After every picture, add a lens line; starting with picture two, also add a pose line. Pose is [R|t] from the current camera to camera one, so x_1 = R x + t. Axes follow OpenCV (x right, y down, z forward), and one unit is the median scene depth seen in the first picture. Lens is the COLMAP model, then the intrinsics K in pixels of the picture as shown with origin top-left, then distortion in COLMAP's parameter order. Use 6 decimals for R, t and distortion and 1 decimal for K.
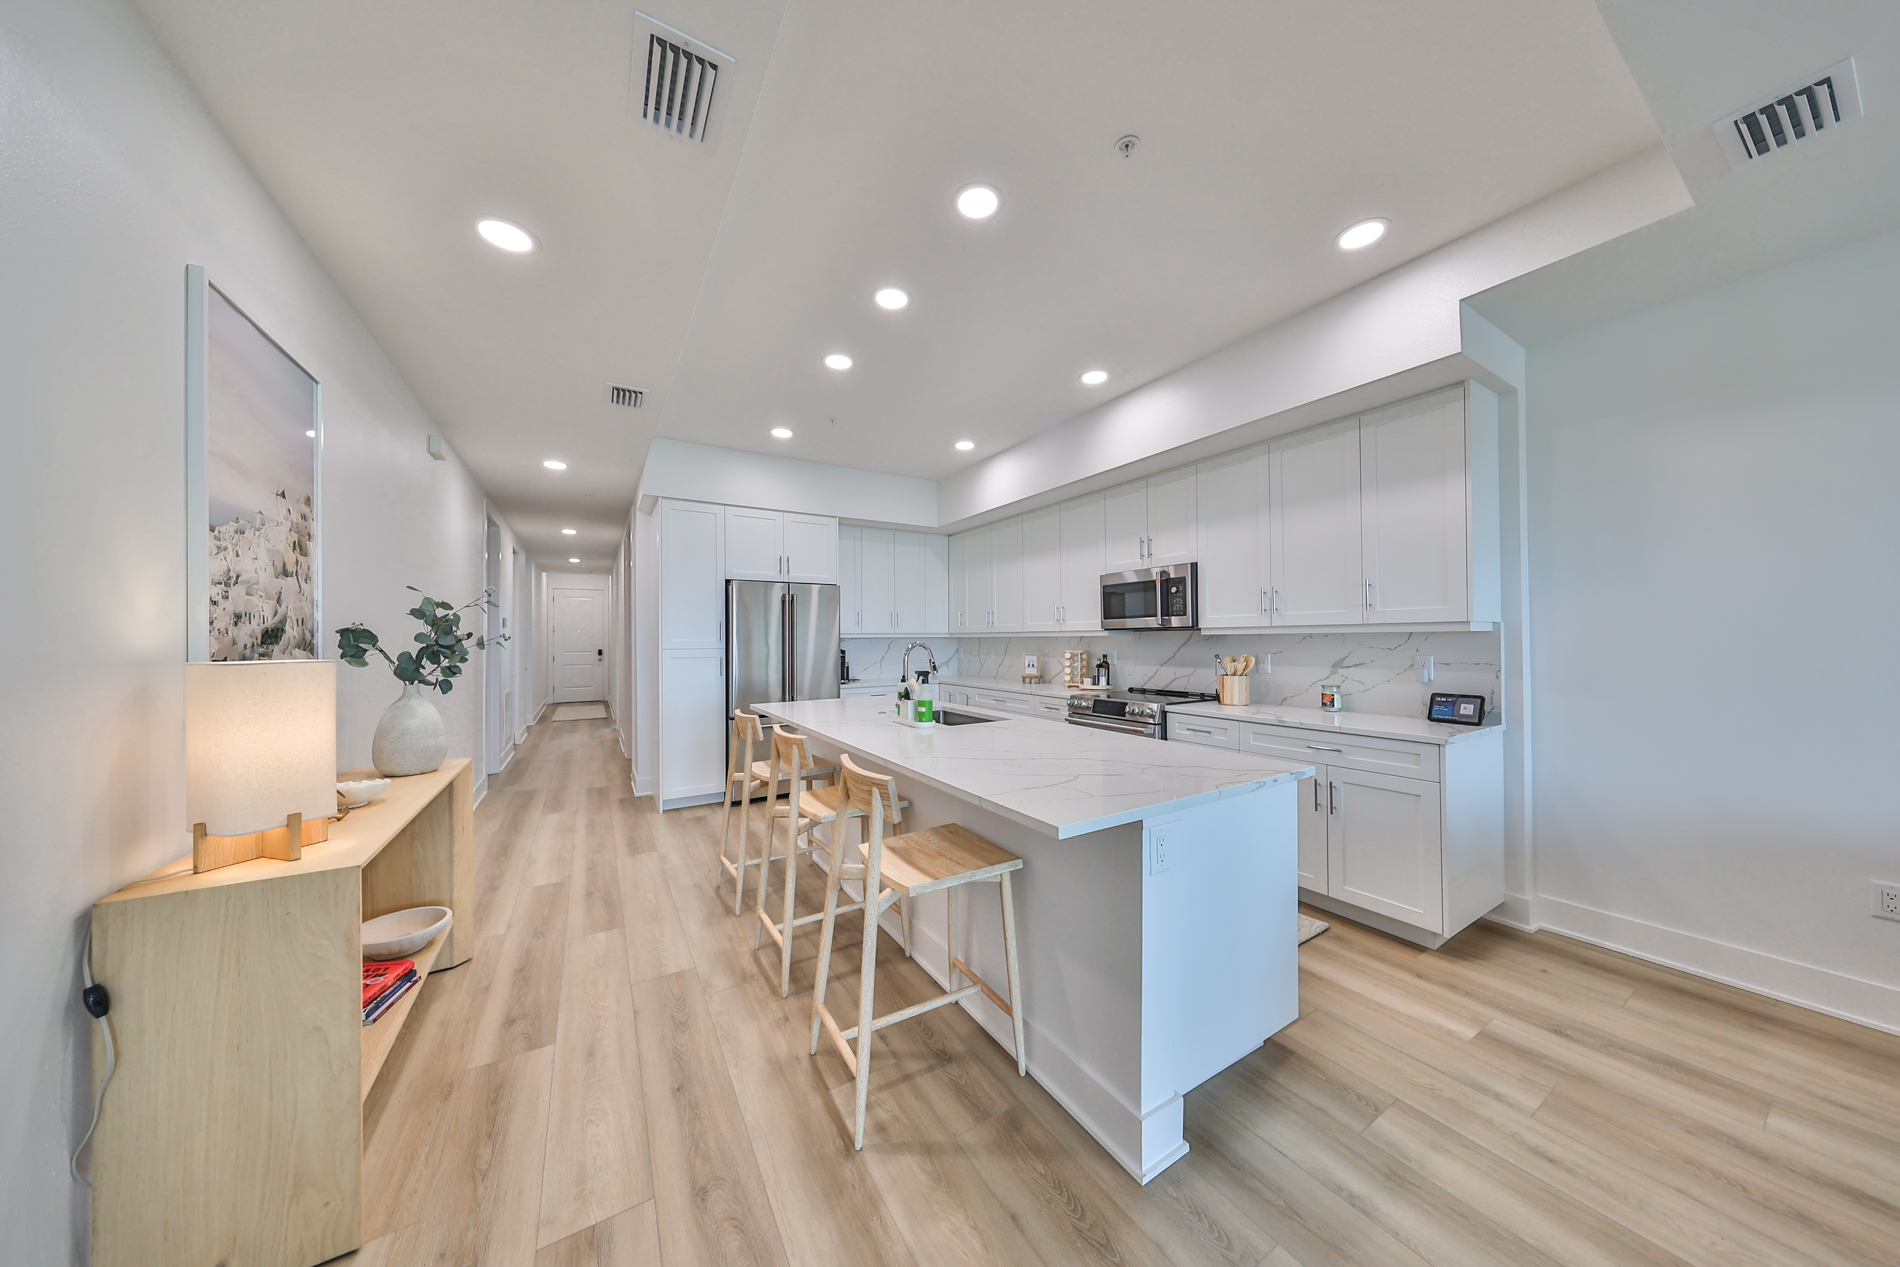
lens RADIAL K [[588.5, 0, 952.8], [0, 588.5, 635.6], [0, 0, 1]] dist [-0.001370, -0.000026]
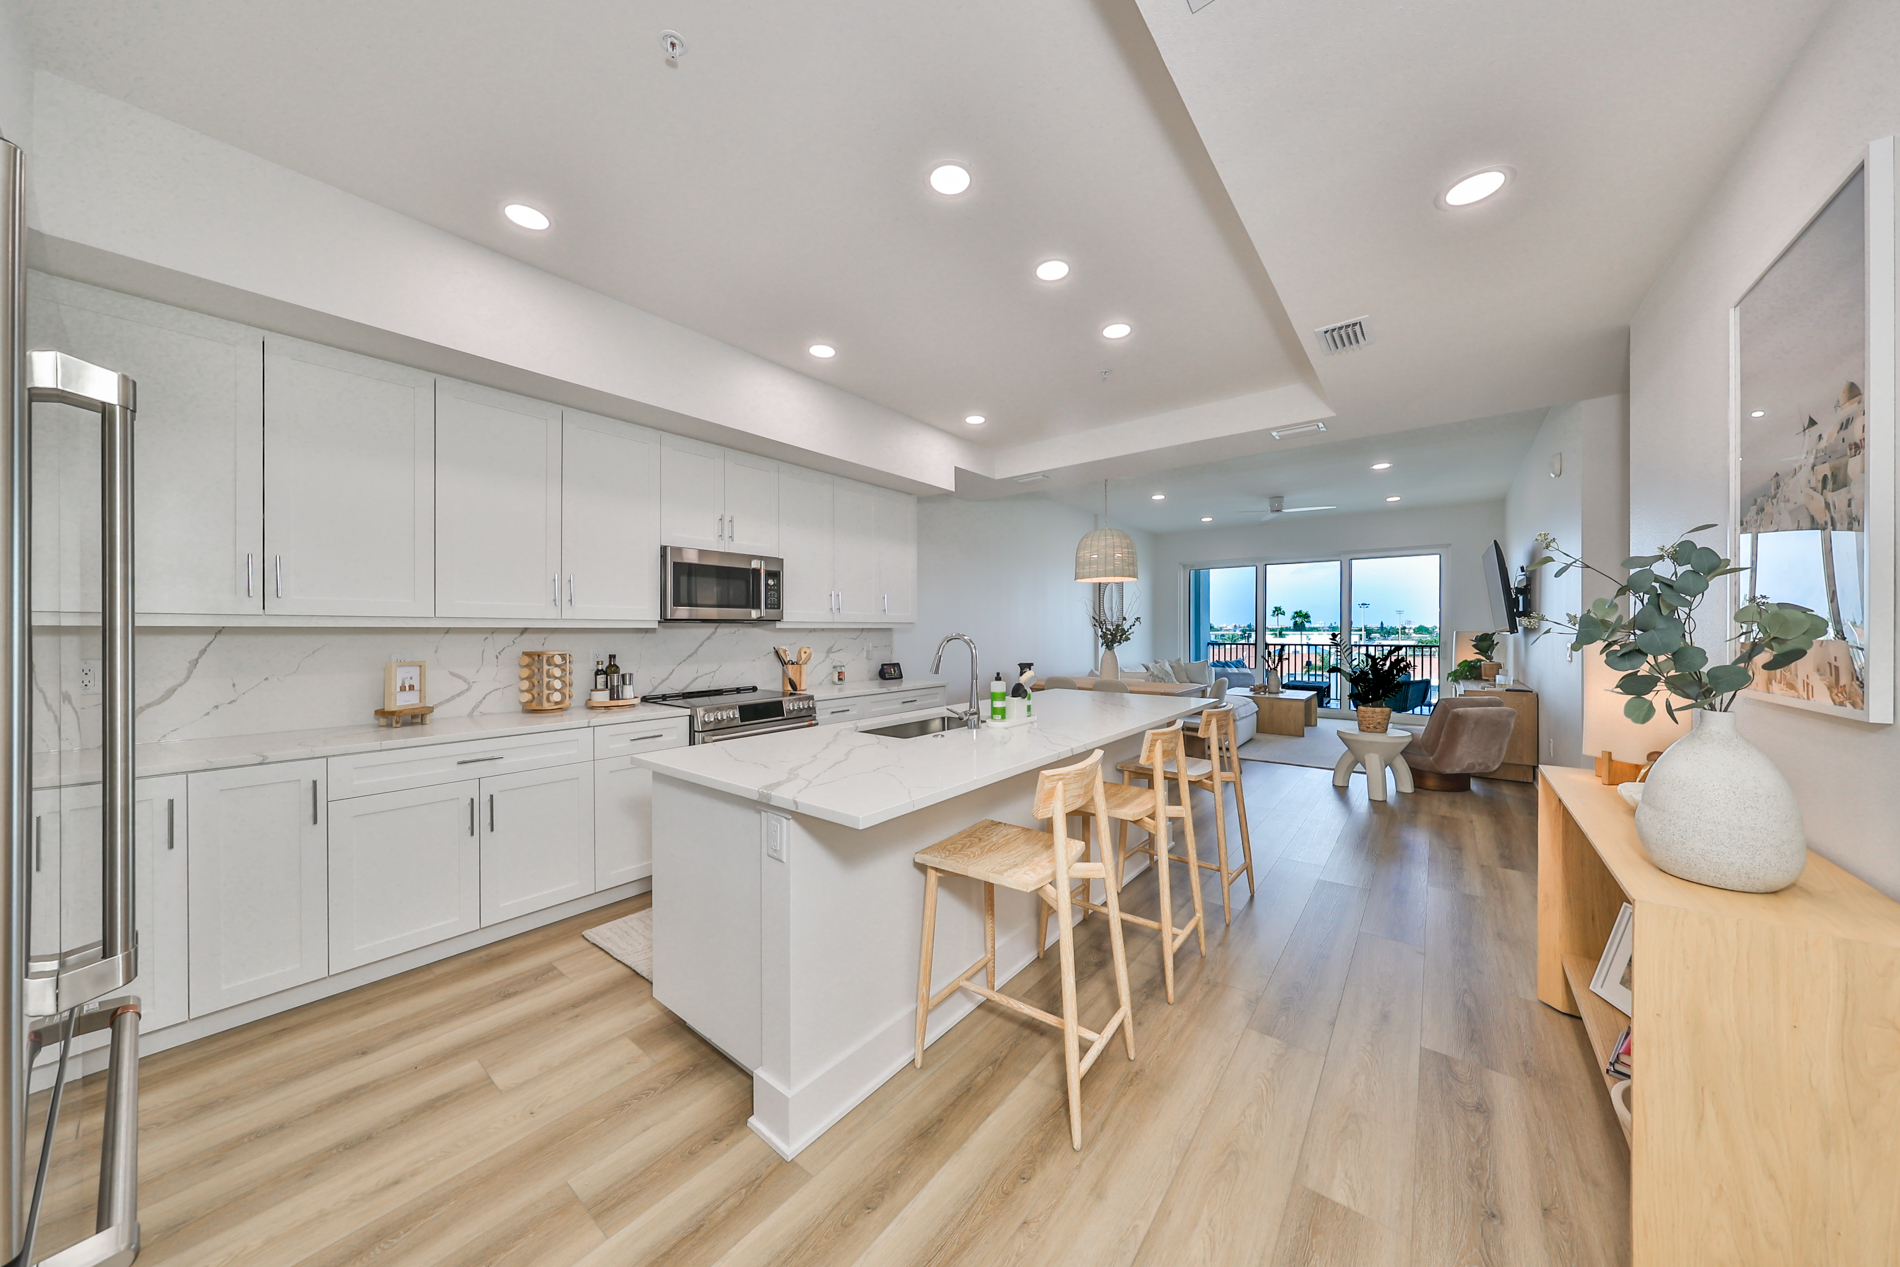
lens RADIAL K [[616.9, 0, 960.4], [0, 616.9, 632.5], [0, 0, 1]] dist [-0.000001, 0.000016]
pose [[-0.352539, 0.004147, 0.935788, -0.749796], [-0.000853, 0.999988, -0.004753, 0.011799], [-0.935797, -0.002474, -0.352531, 1.137463]]
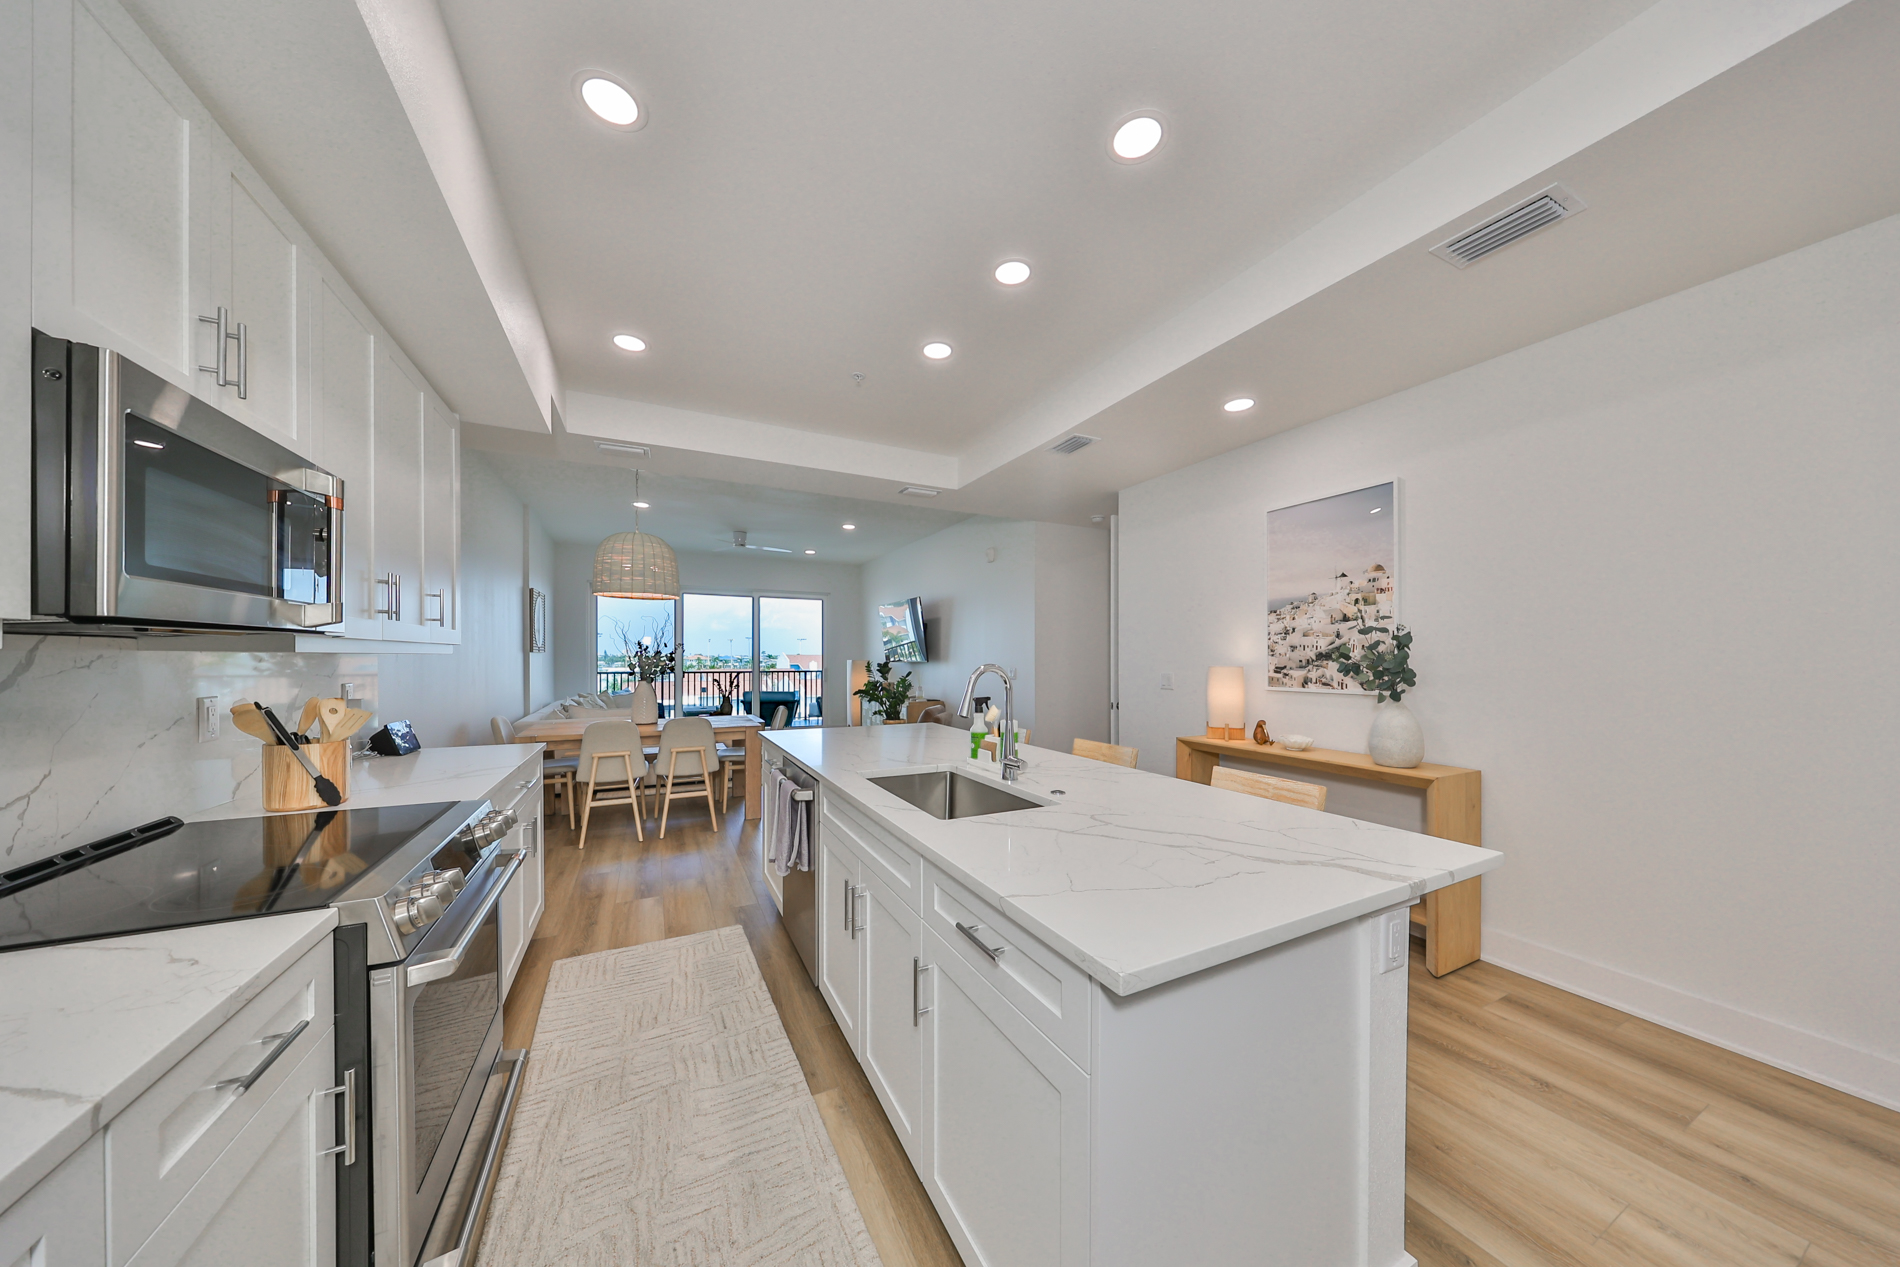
lens RADIAL K [[586.8, 0, 953.0], [0, 586.8, 663.1], [0, 0, 1]] dist [-0.000258, -0.000010]
pose [[-0.996922, 0.003740, 0.078314, -0.058565], [0.003933, 0.999990, 0.002304, 0.007855], [-0.078305, 0.002605, -0.996926, 1.441376]]
